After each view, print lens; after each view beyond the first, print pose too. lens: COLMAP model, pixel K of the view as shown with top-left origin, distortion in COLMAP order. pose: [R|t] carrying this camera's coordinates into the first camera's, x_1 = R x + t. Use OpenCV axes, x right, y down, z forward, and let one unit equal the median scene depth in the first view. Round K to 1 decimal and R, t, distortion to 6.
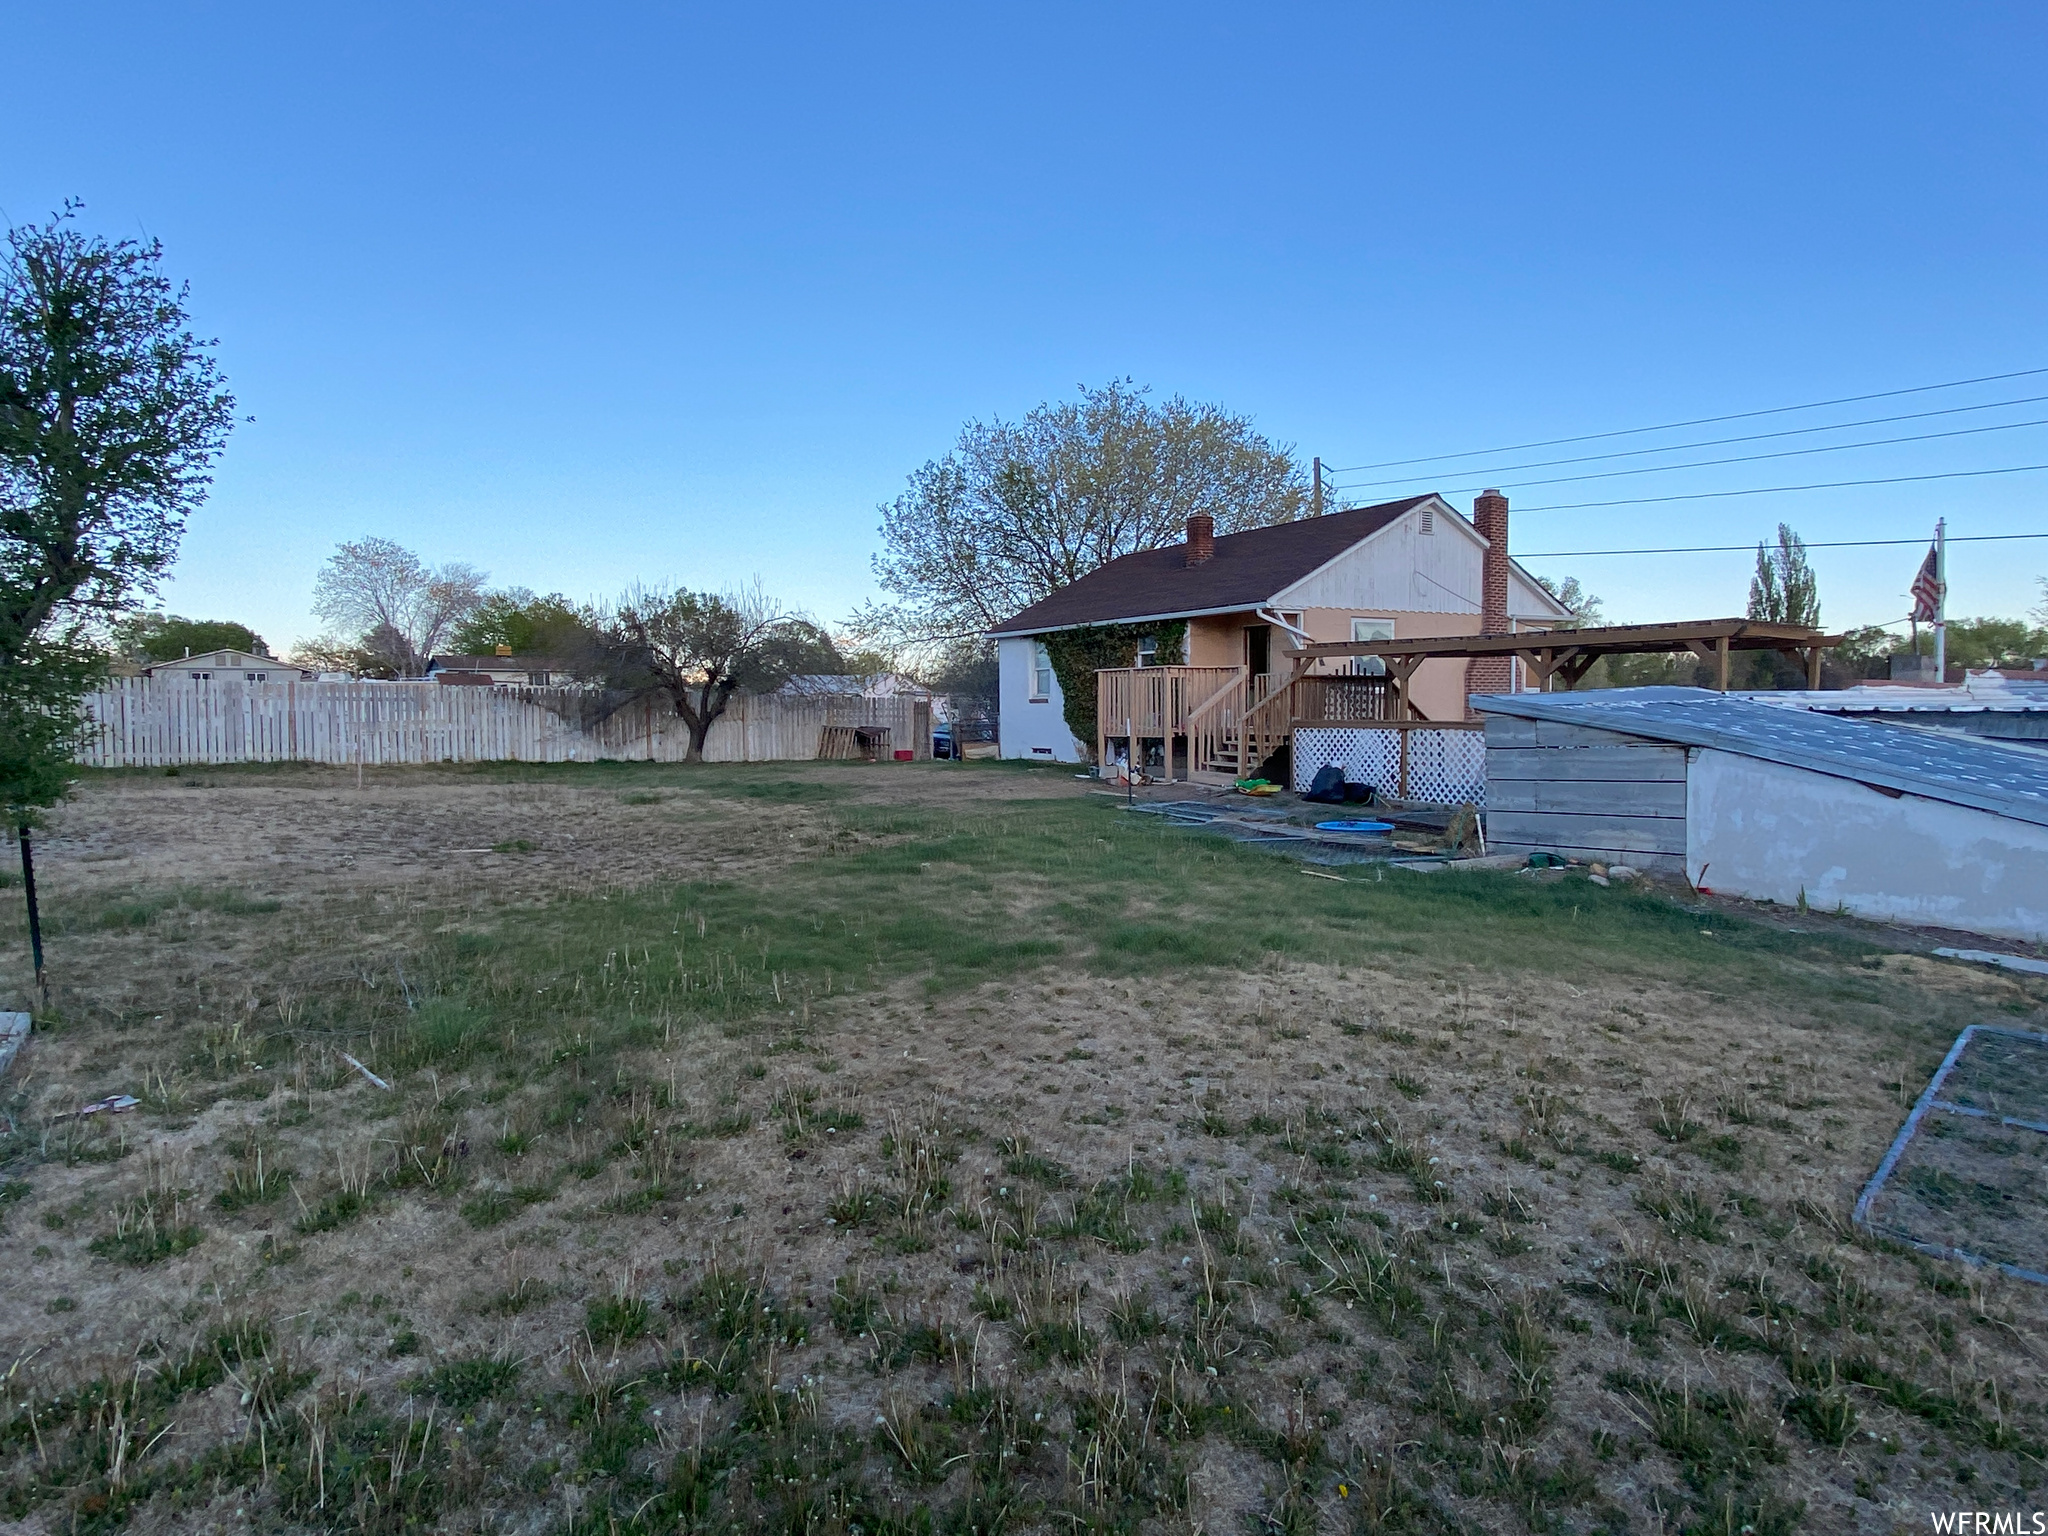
lens RADIAL K [[1173.8, 0, 1026.9], [0, 1173.8, 766.2], [0, 0, 1]] dist [0.021678, -0.021586]
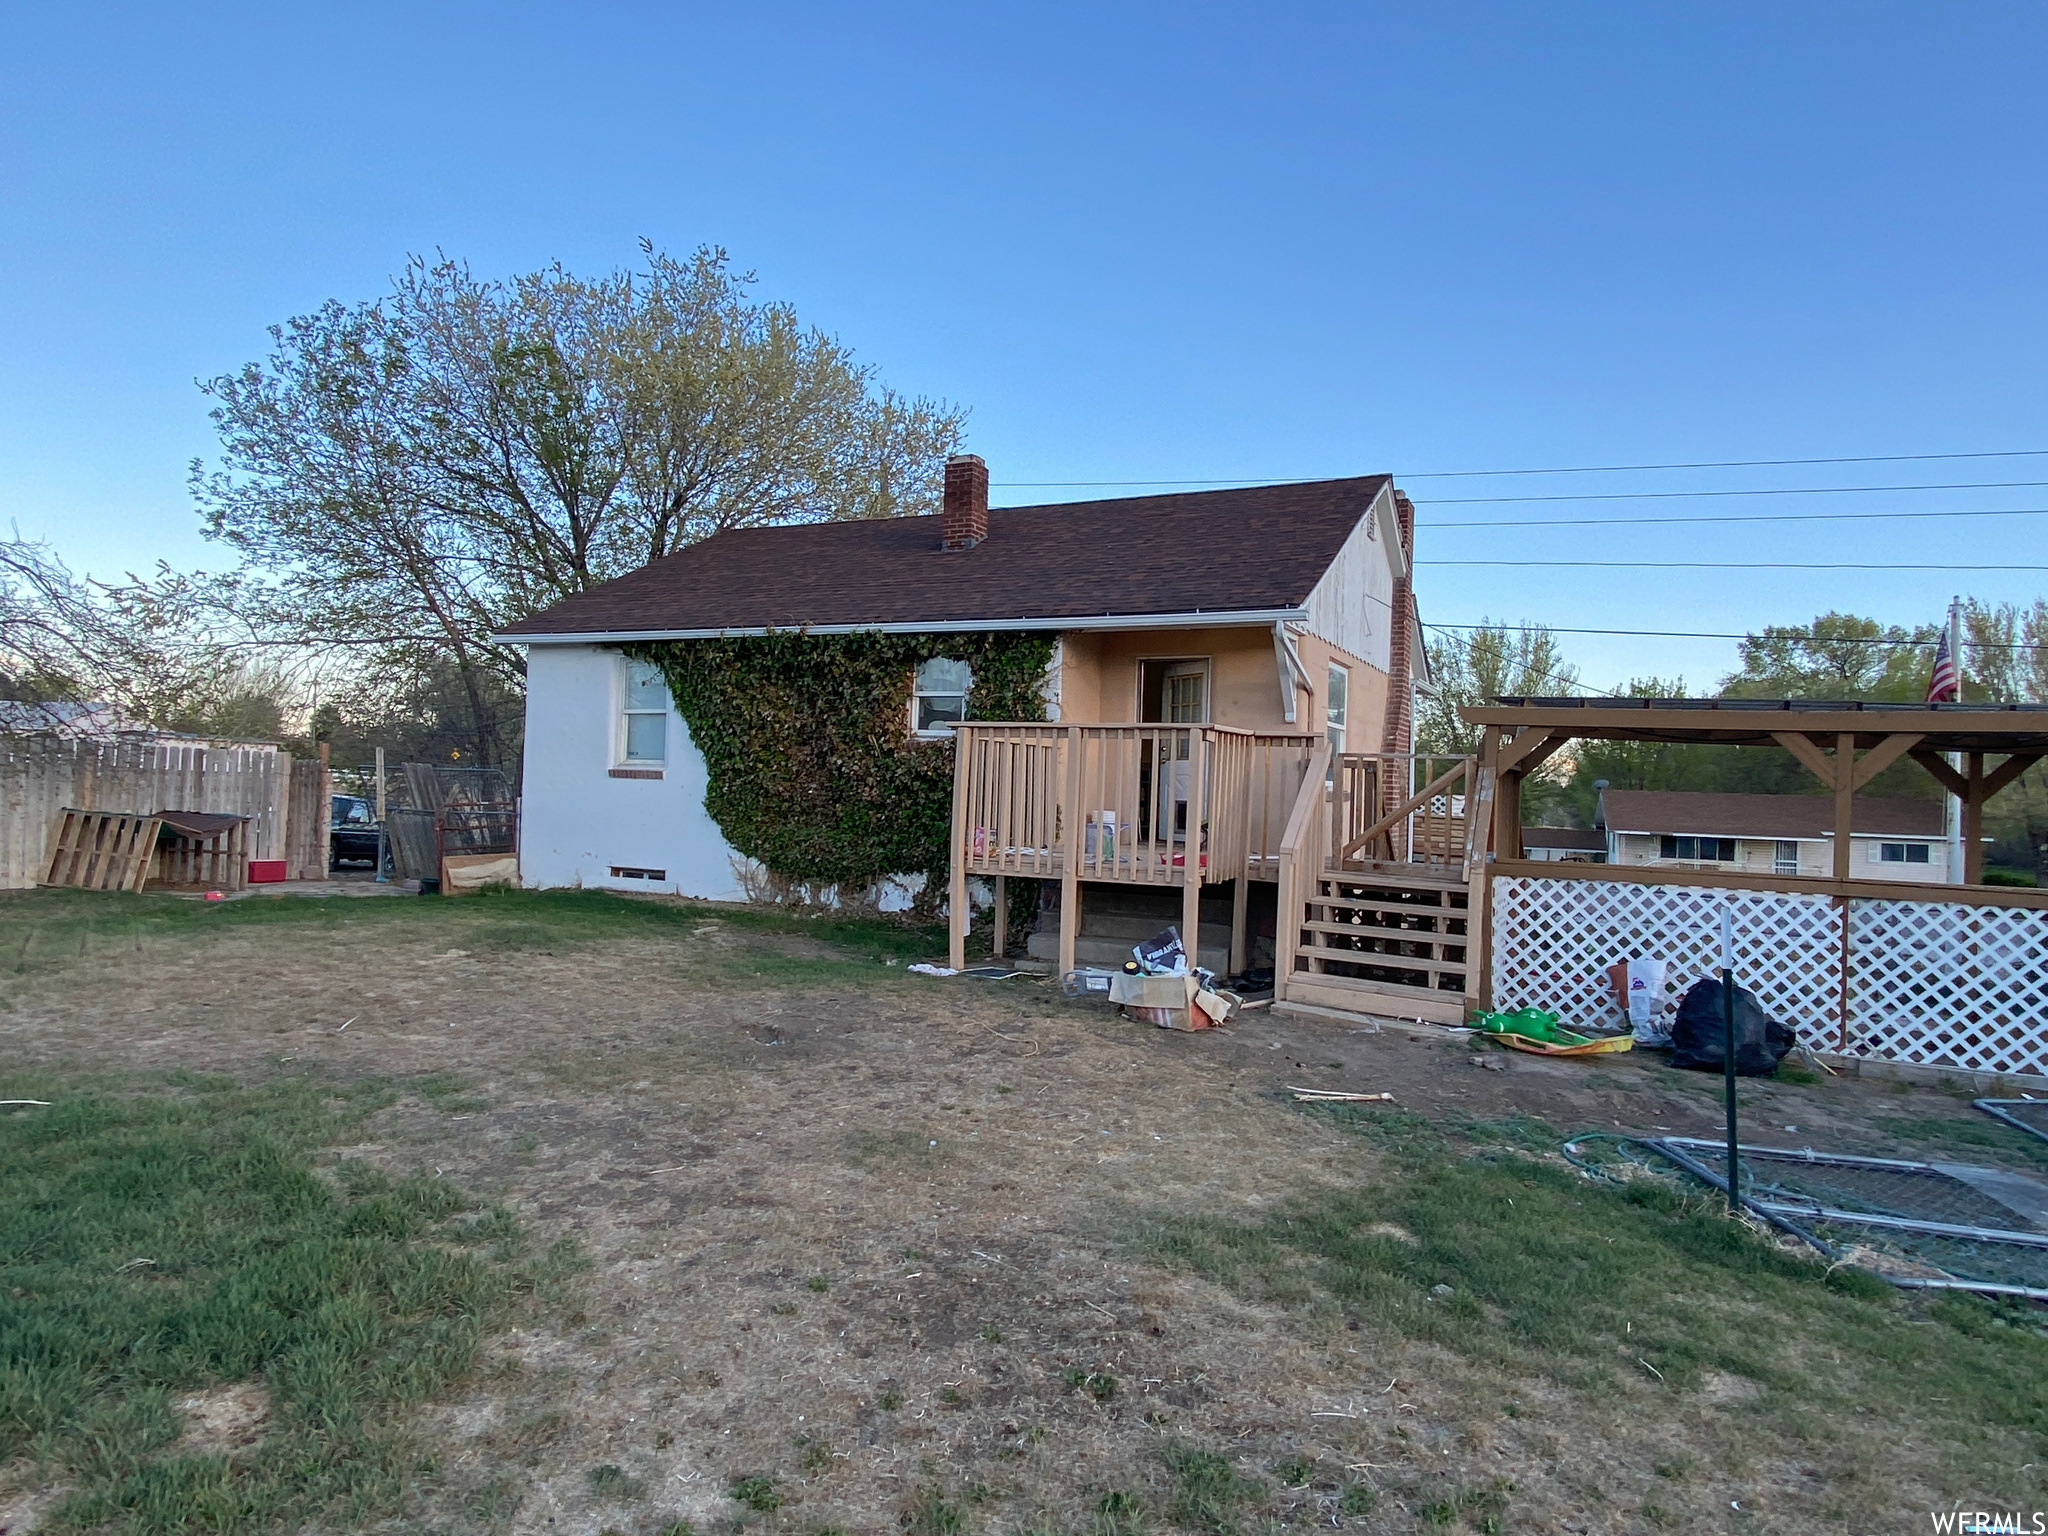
lens RADIAL K [[1173.8, 0, 1019.5], [0, 1173.8, 762.7], [0, 0, 1]] dist [0.021678, -0.021586]
pose [[0.841691, 0.043428, 0.538211, -0.121720], [-0.012221, 0.998037, -0.061420, -0.031209], [-0.539822, 0.045119, 0.840569, 0.479157]]
